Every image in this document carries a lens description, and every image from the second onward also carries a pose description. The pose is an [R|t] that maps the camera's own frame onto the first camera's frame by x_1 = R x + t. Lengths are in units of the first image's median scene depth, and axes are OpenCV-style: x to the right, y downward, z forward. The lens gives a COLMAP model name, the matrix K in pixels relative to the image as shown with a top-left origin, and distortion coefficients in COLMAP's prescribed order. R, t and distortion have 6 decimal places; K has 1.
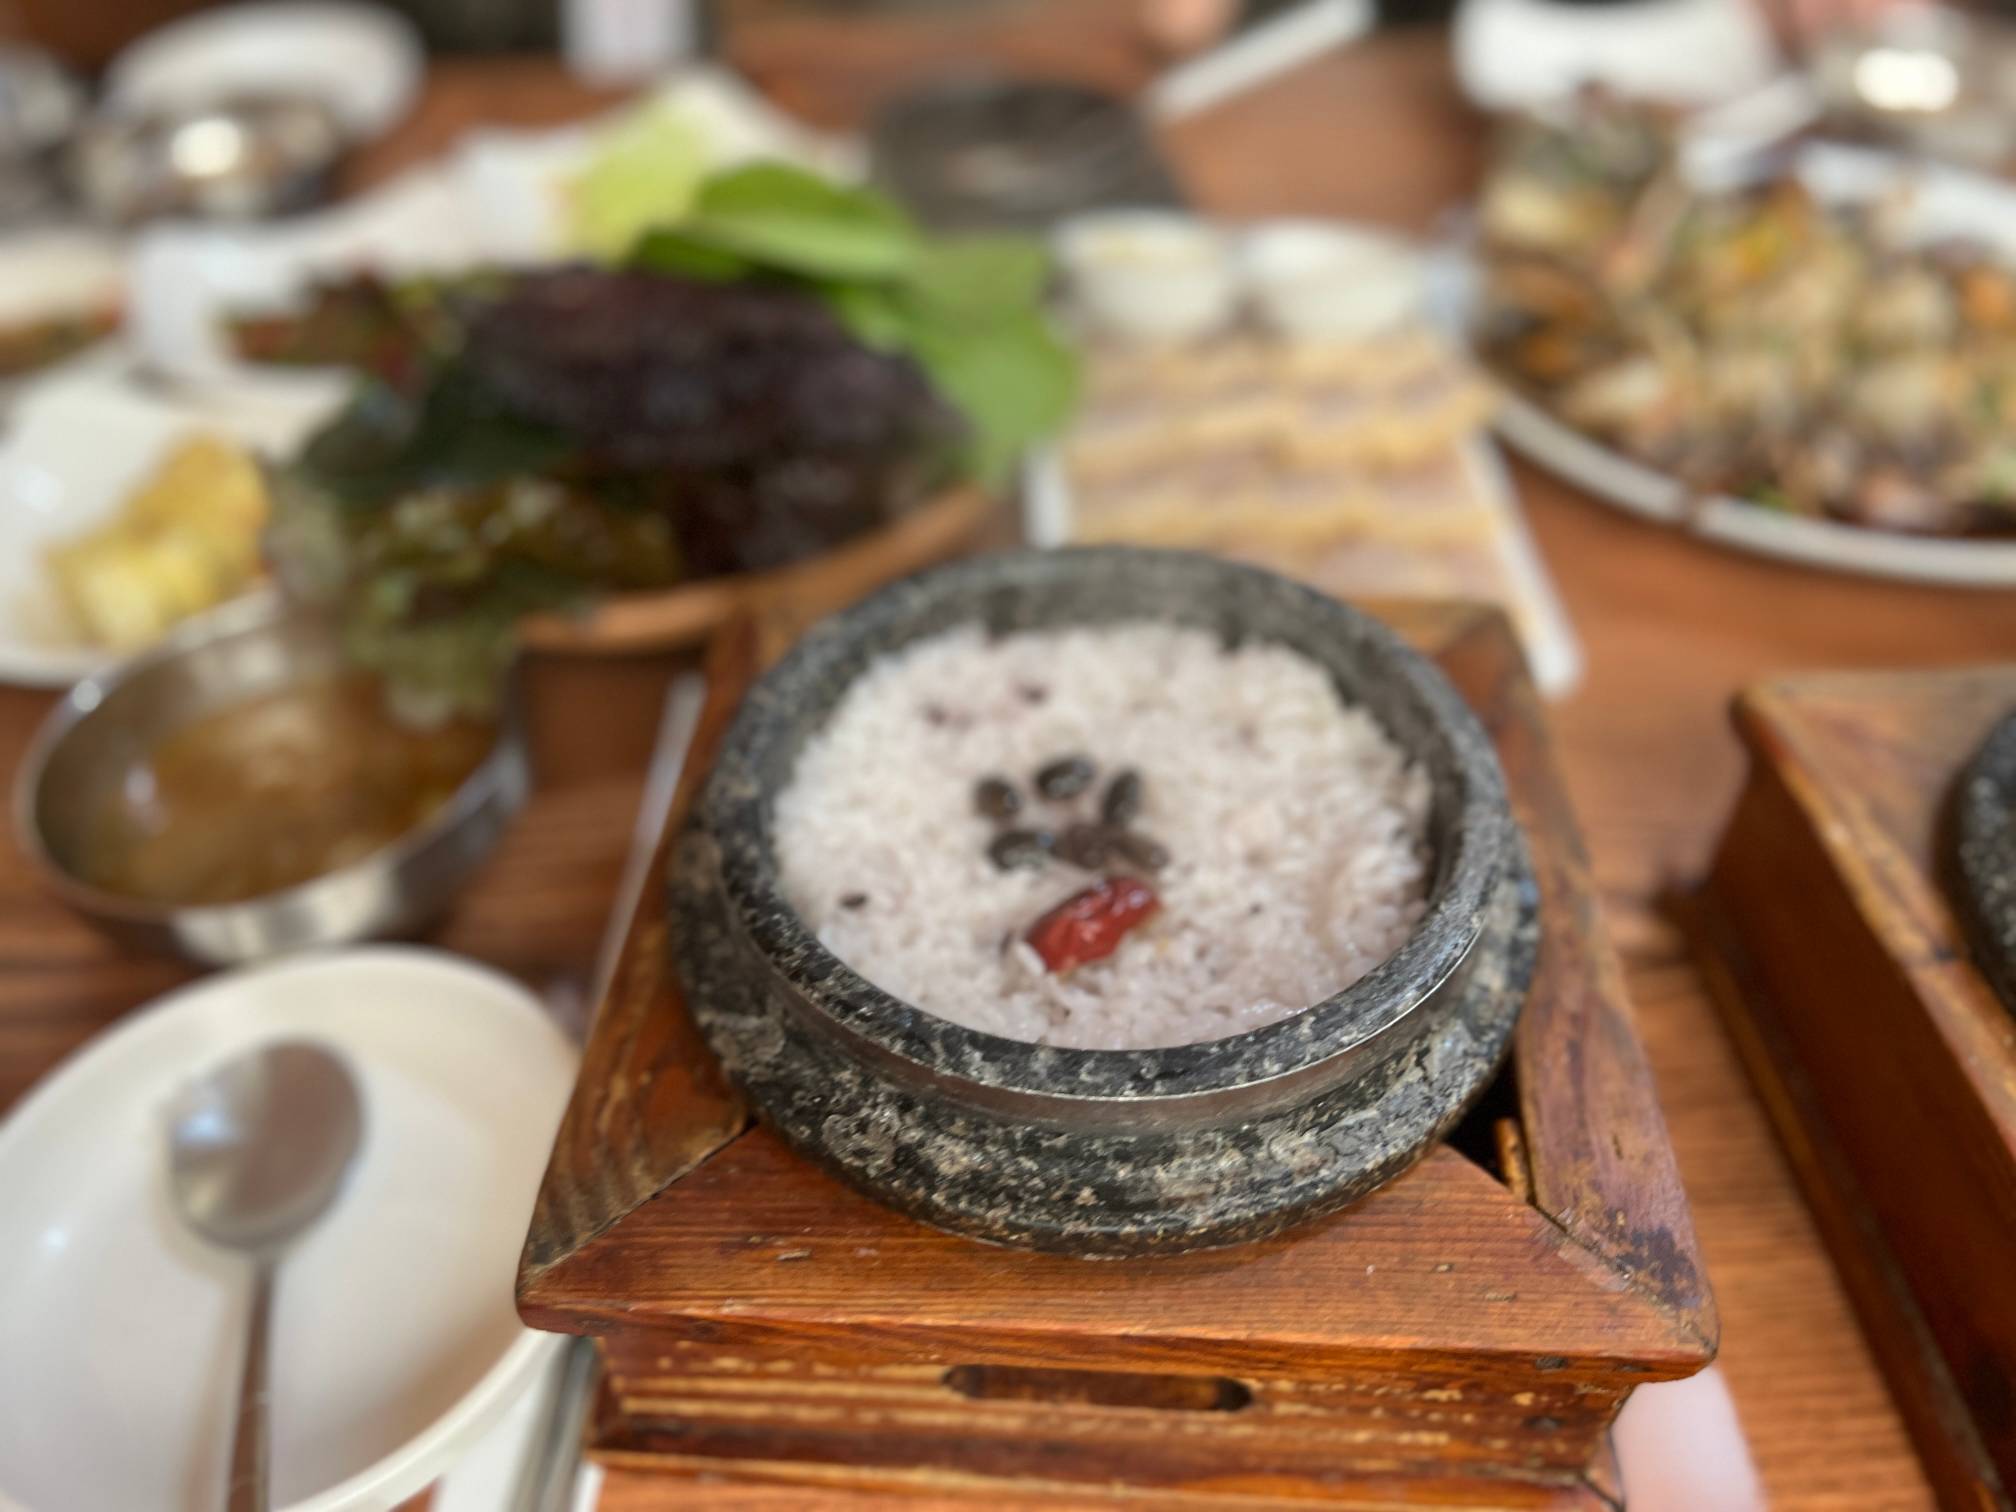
lens RADIAL K [[1520.4, 0, 1001.0], [0, 1520.4, 771.3], [0, 0, 1]] dist [0.056040, -0.083359]
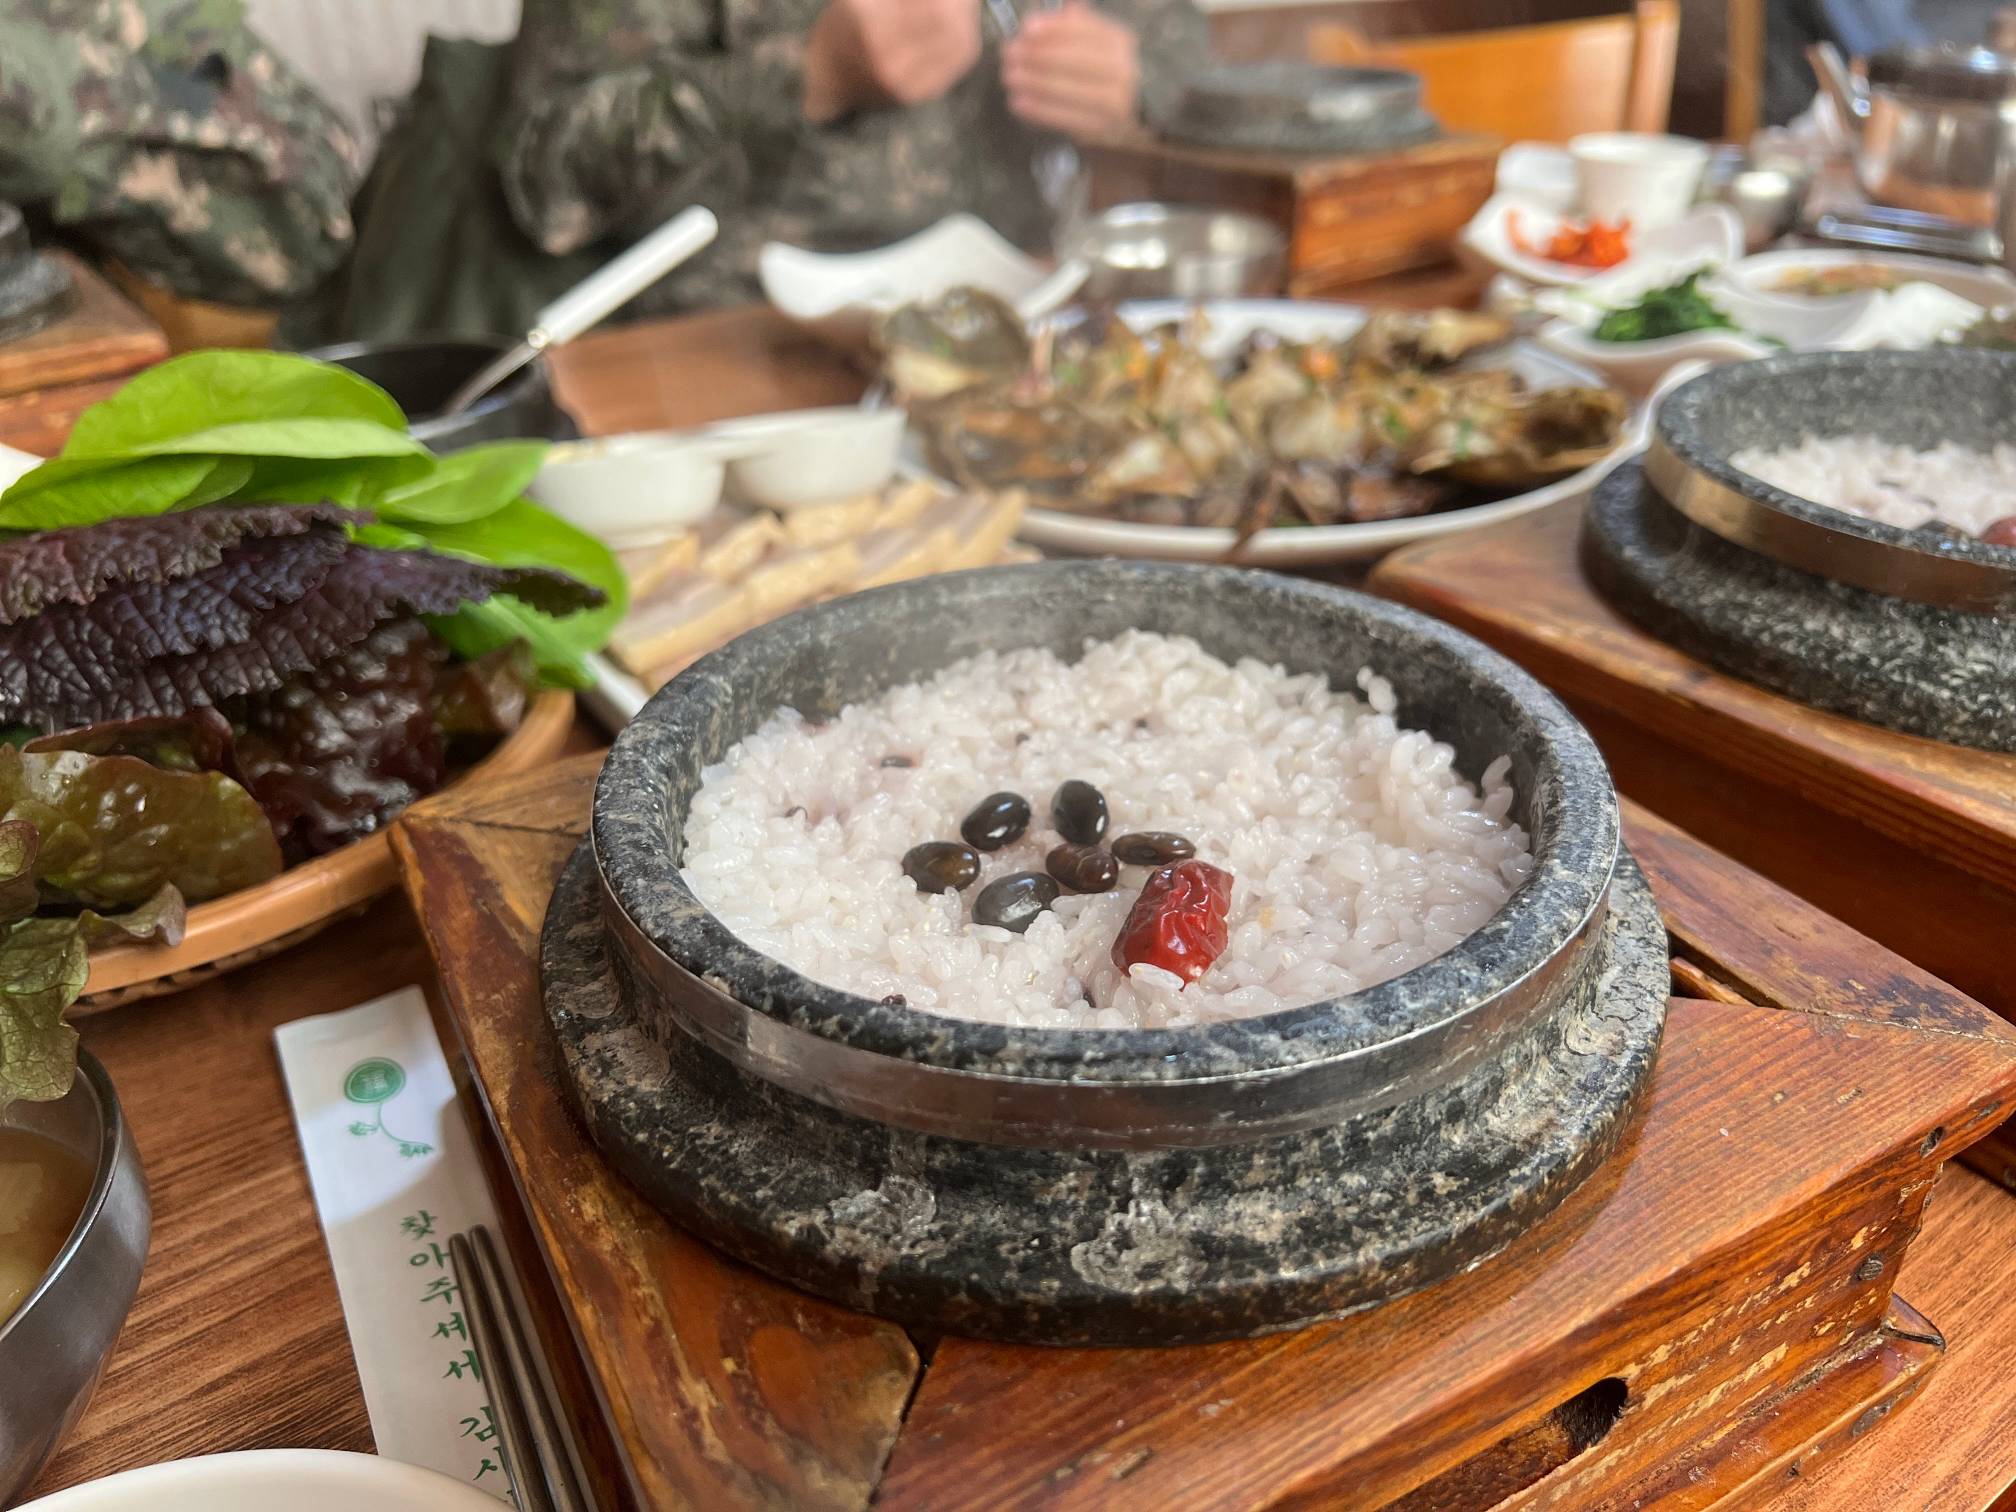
lens RADIAL K [[1573.1, 0, 1008.0], [0, 1573.1, 756.0], [0, 0, 1]] dist [-0.029024, 0.001548]
pose [[0.848592, -0.272795, 0.453292, -0.378527], [0.376355, 0.913444, -0.154844, 0.122072], [-0.371817, 0.301998, 0.877810, 0.337454]]
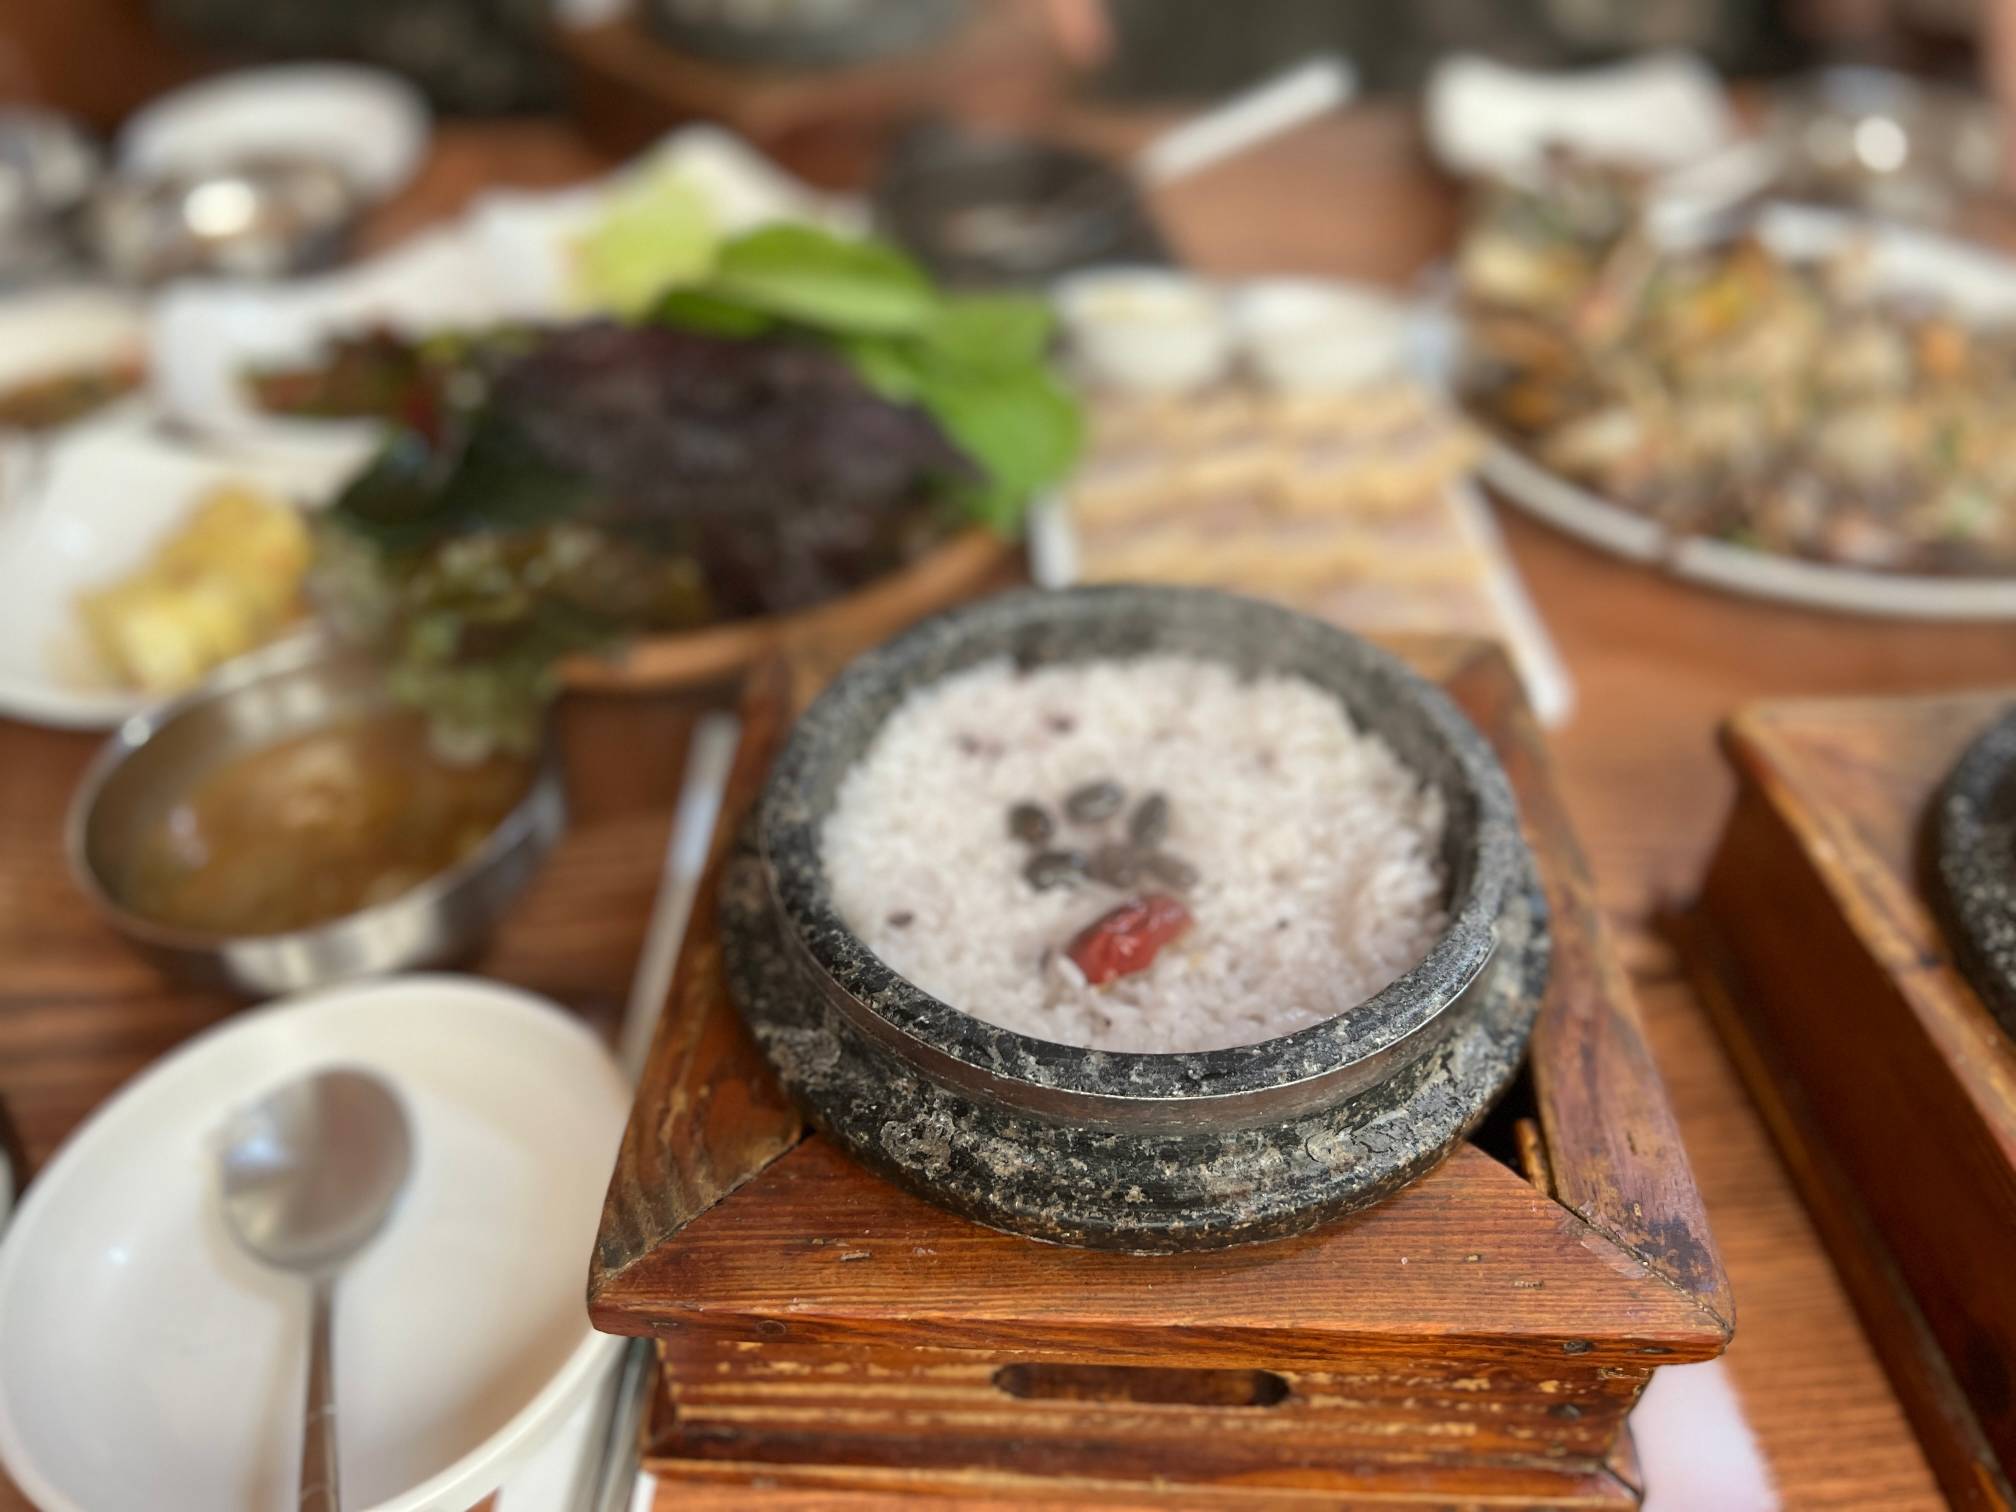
lens RADIAL K [[1516.3, 0, 1005.7], [0, 1516.3, 764.3], [0, 0, 1]] dist [0.049766, -0.074722]
pose [[0.999755, -0.007868, 0.020706, -0.049377], [0.008615, 0.999307, -0.036216, 0.018411], [-0.020407, 0.036385, 0.999129, -0.053175]]
